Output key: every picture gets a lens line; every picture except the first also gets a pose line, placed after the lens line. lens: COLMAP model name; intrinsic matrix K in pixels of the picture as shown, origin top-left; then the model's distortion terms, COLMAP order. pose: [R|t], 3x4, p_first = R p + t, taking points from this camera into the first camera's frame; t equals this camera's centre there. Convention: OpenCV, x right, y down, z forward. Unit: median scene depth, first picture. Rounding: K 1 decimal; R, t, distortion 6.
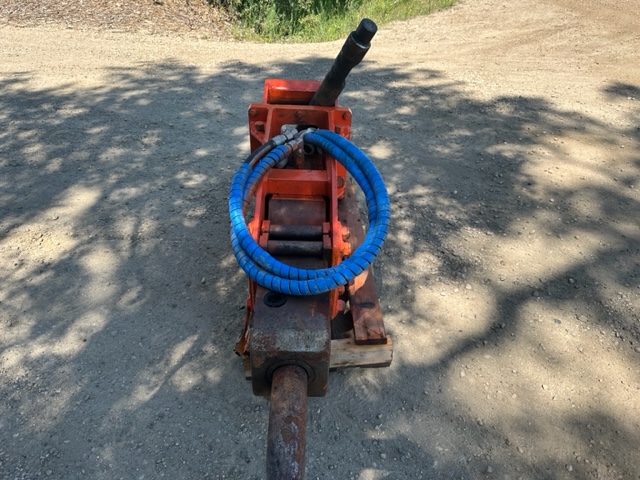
lens RADIAL K [[447.8, 0, 321.8], [0, 447.8, 239.4], [0, 0, 1]] dist [-0.024767, -0.006452]
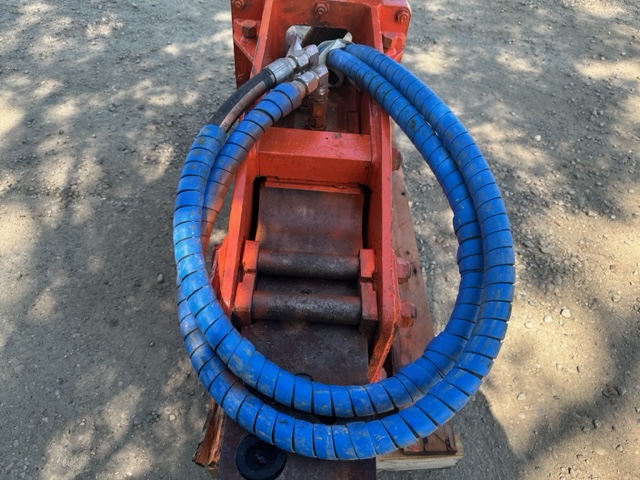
lens RADIAL K [[447.8, 0, 316.1], [0, 447.8, 240.4], [0, 0, 1]] dist [-0.024767, -0.006452]
pose [[0.998614, 0.052137, -0.007191, -0.037572], [-0.048842, 0.968932, 0.242456, -0.140176], [0.019609, -0.241769, 0.970136, 0.404874]]
